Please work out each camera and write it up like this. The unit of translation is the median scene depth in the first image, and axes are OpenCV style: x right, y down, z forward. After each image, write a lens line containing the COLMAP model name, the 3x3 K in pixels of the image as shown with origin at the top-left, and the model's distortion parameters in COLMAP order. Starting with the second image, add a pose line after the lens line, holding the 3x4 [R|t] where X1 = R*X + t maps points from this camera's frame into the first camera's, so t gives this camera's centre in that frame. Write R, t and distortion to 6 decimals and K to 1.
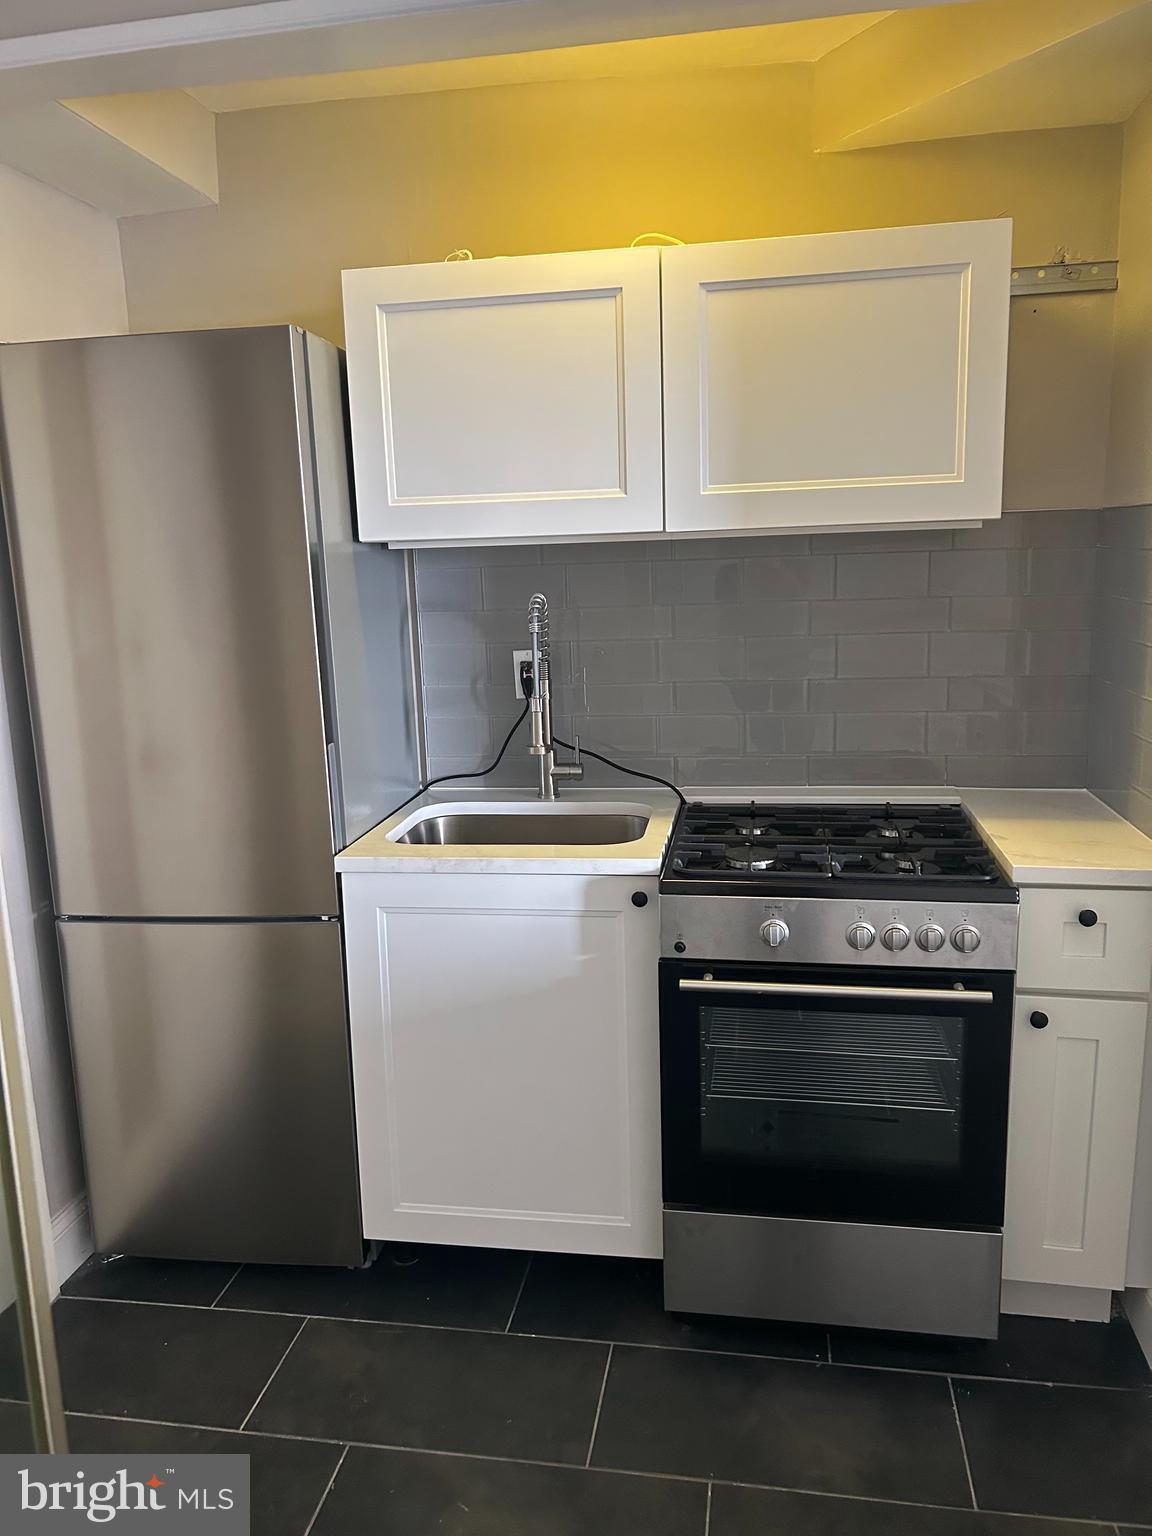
lens RADIAL K [[1163.5, 0, 571.3], [0, 1163.5, 777.7], [0, 0, 1]] dist [0.055929, -0.070904]
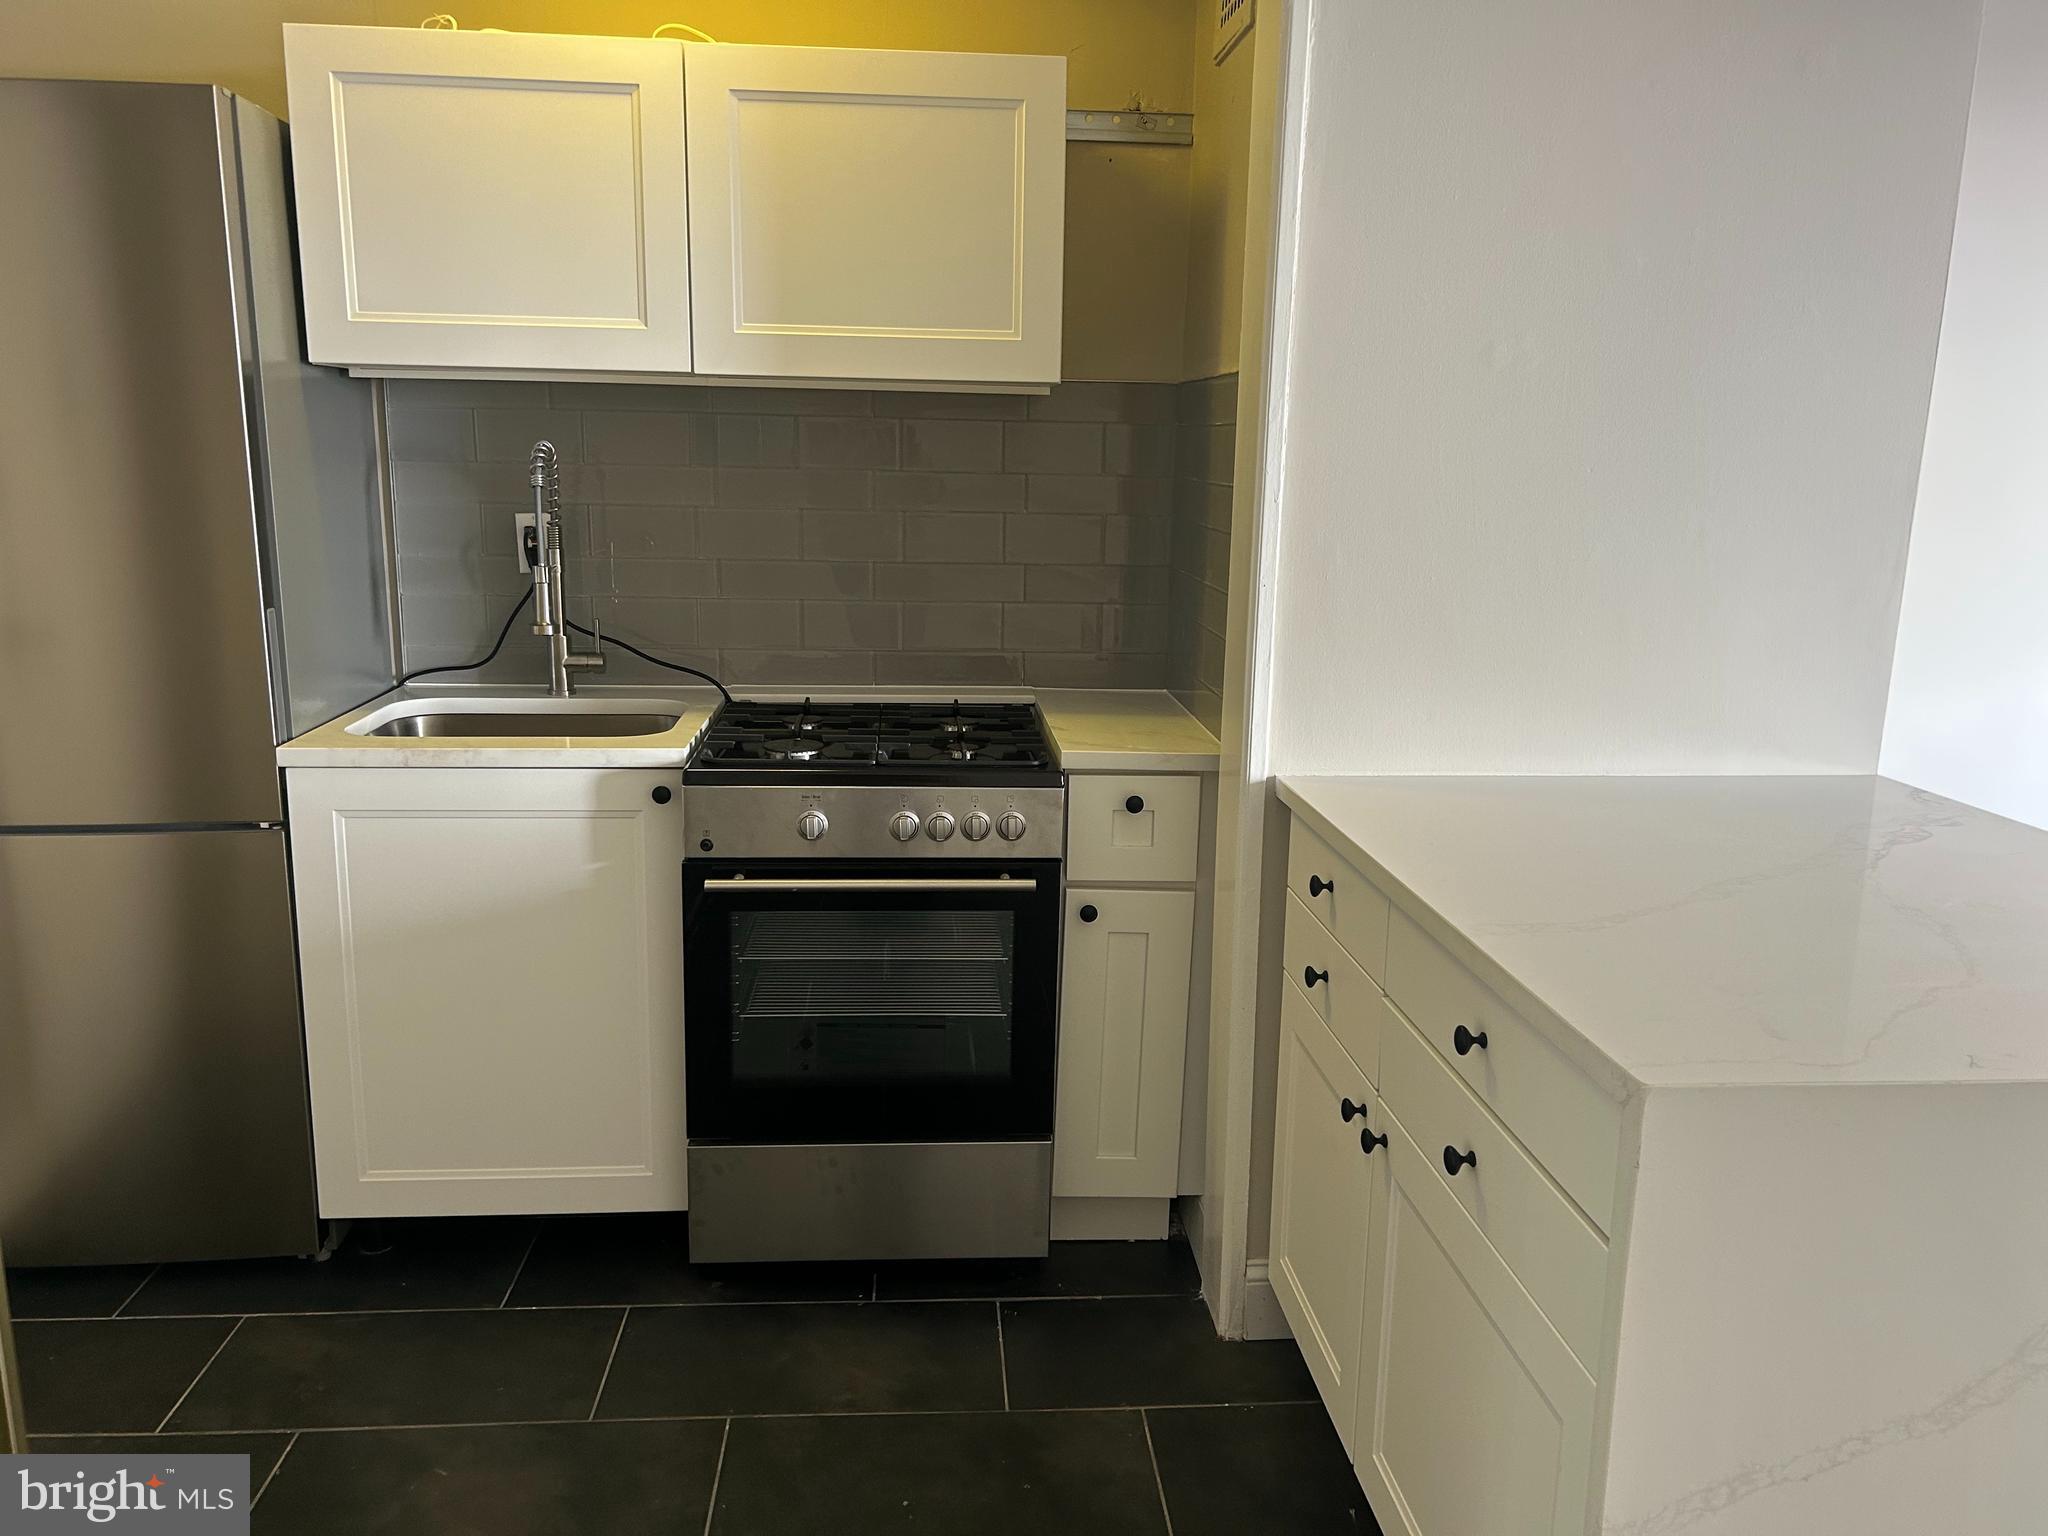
lens RADIAL K [[1551.4, 0, 1025.8], [0, 1551.4, 784.3], [0, 0, 1]] dist [0.055929, -0.070904]
pose [[0.970833, 0.000235, 0.239756, 0.042992], [-0.004896, 0.999810, 0.018845, 0.071445], [-0.239706, -0.019469, 0.970650, -0.188490]]
